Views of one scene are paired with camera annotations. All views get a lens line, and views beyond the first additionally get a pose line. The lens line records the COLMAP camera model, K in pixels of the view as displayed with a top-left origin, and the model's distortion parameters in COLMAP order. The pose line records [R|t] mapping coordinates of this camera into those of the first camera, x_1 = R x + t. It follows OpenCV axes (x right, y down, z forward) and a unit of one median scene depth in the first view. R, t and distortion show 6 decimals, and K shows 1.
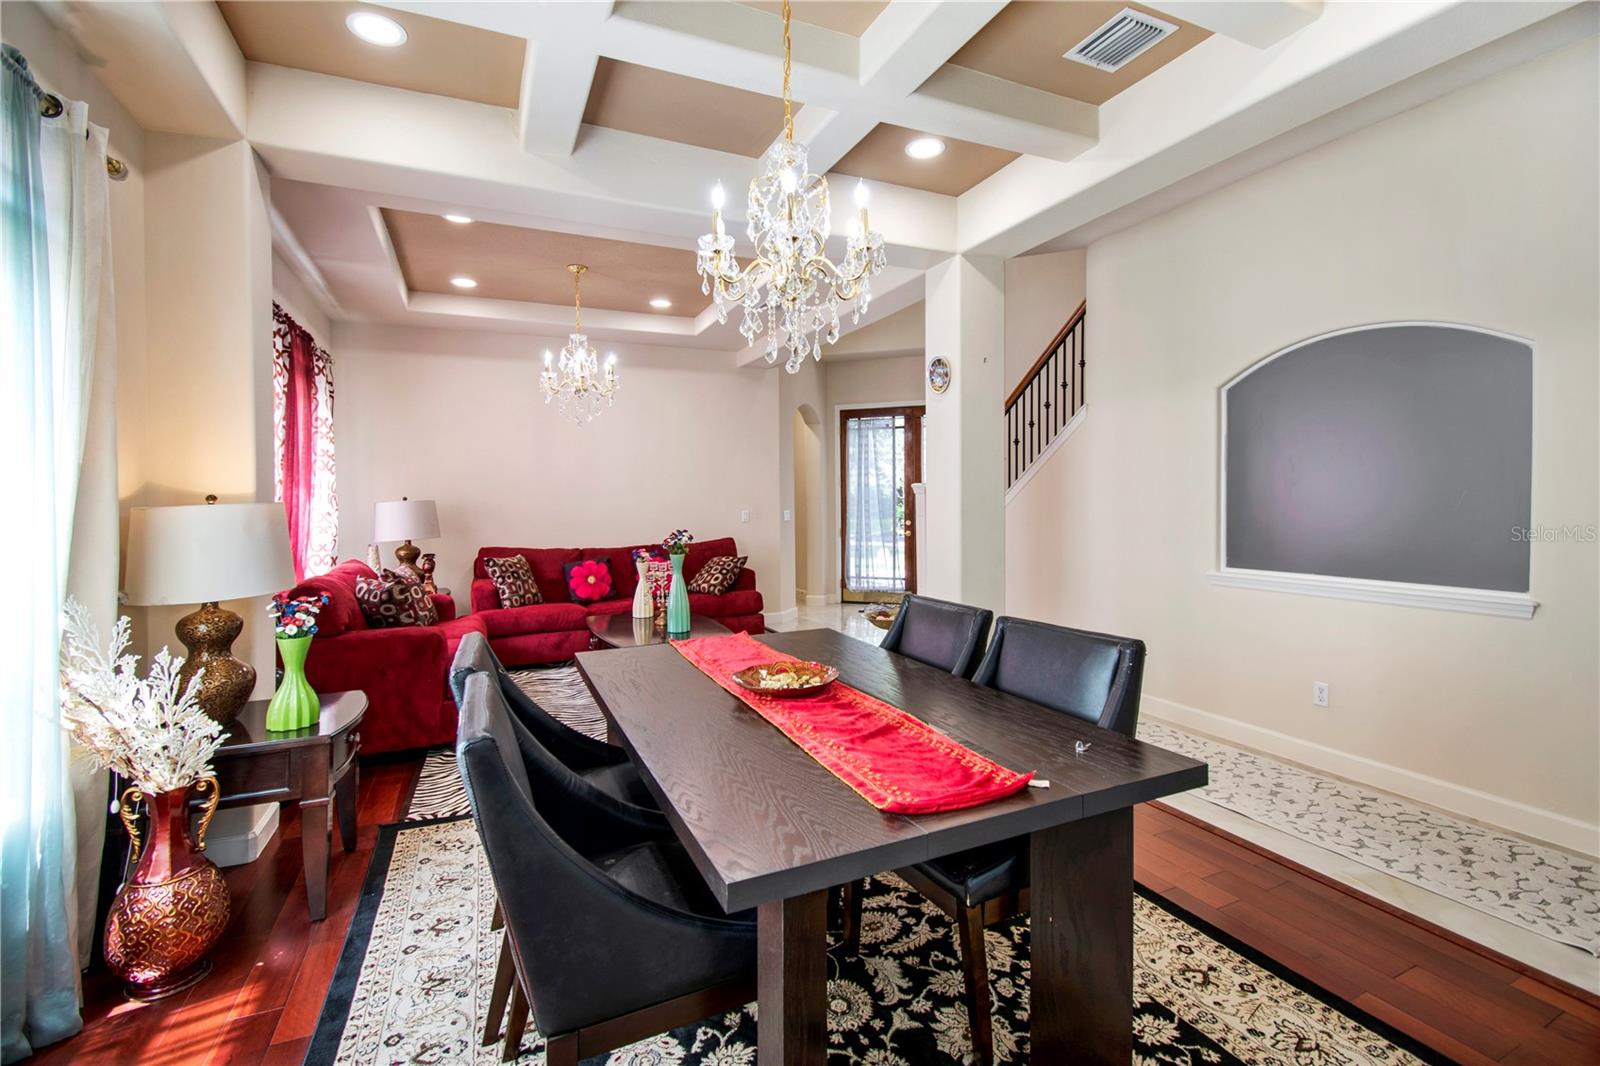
lens RADIAL K [[715.0, 0, 814.7], [0, 715.0, 485.4], [0, 0, 1]] dist [-0.017163, -0.002123]
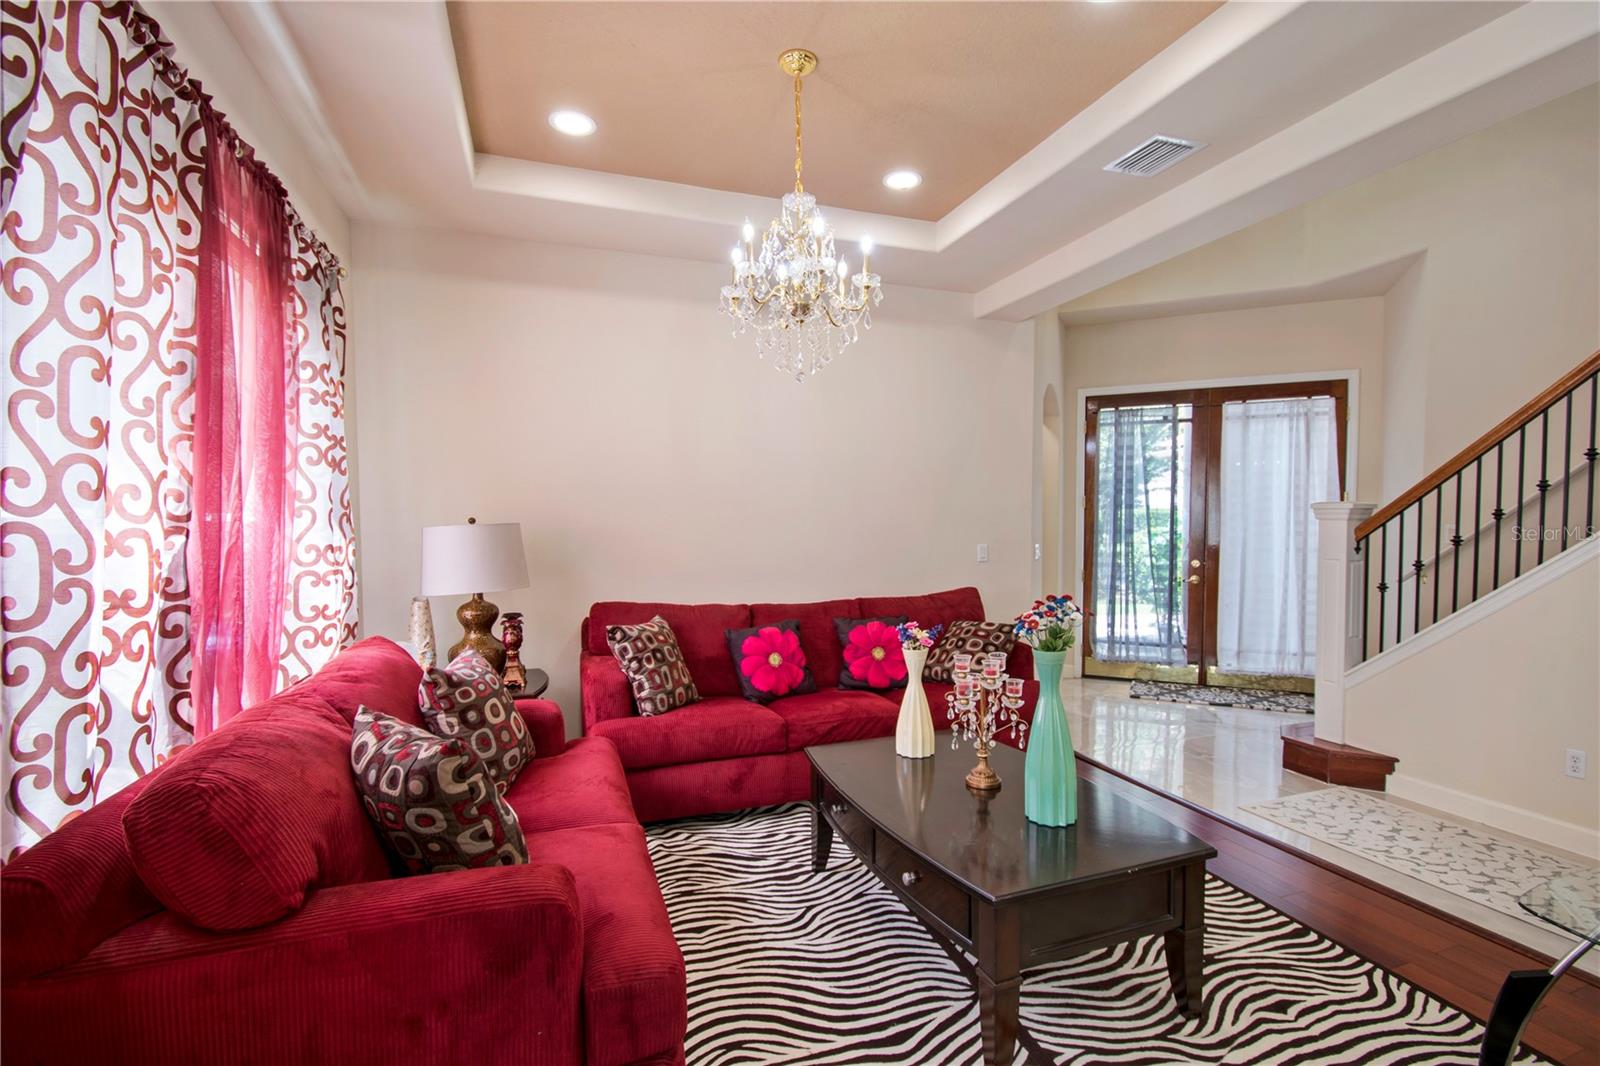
lens RADIAL K [[715.0, 0, 808.4], [0, 715.0, 541.2], [0, 0, 1]] dist [-0.017163, -0.002123]
pose [[0.996174, 0.011958, -0.086571, -0.254467], [-0.008221, 0.999024, 0.043398, 0.008133], [0.087006, -0.042521, 0.995300, 0.448220]]
